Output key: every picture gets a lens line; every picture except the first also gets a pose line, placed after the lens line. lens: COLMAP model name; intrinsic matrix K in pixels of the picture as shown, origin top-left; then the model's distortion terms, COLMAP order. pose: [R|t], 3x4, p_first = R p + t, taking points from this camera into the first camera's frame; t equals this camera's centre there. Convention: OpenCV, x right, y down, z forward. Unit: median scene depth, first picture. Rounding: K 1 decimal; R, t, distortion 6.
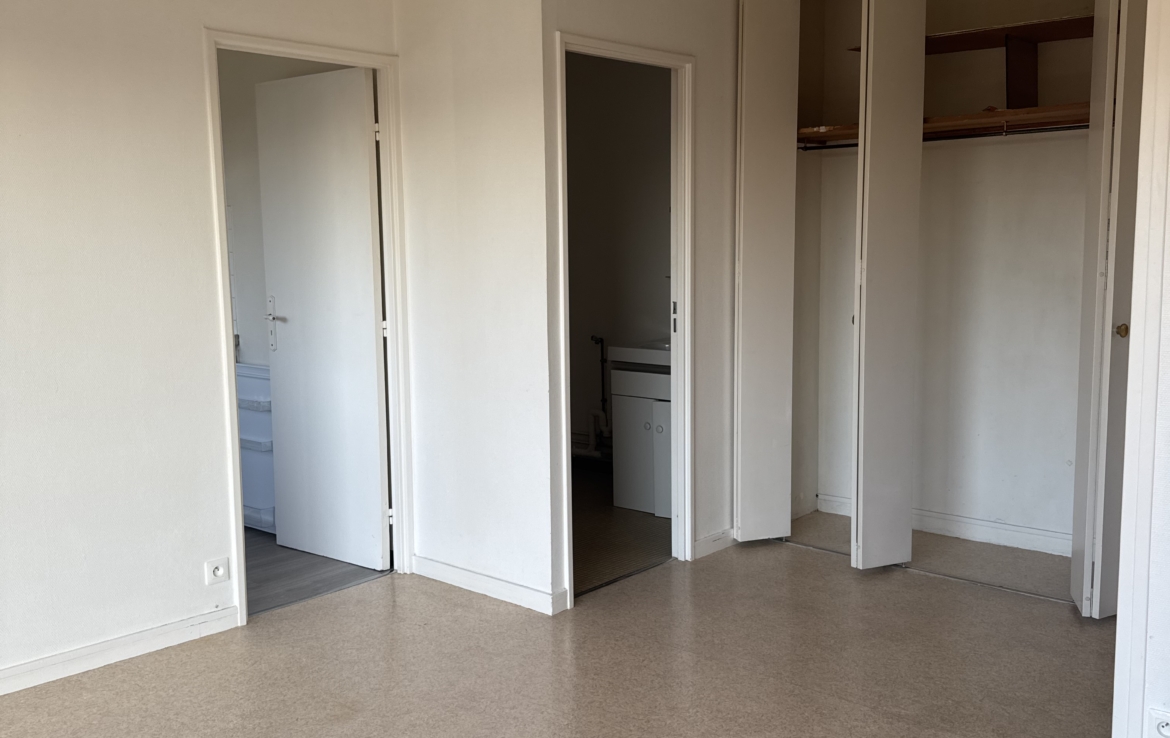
lens RADIAL K [[1085.6, 0, 589.6], [0, 1085.6, 370.1], [0, 0, 1]] dist [0.192444, -0.423909]
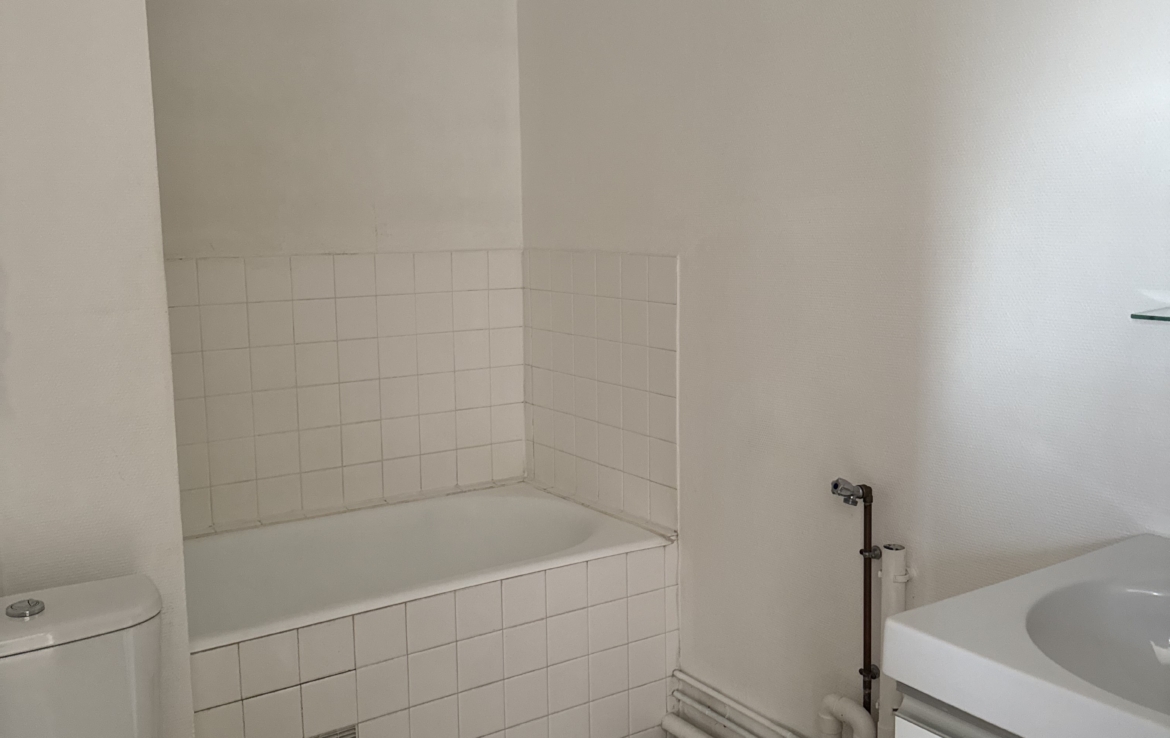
lens RADIAL K [[1085.6, 0, 589.6], [0, 1085.6, 370.1], [0, 0, 1]] dist [0.192444, -0.423909]
pose [[0.969039, 0.035577, -0.244330, 0.009952], [-0.028548, 0.999072, 0.032251, -0.072096], [0.245250, -0.024277, 0.969156, 0.664000]]
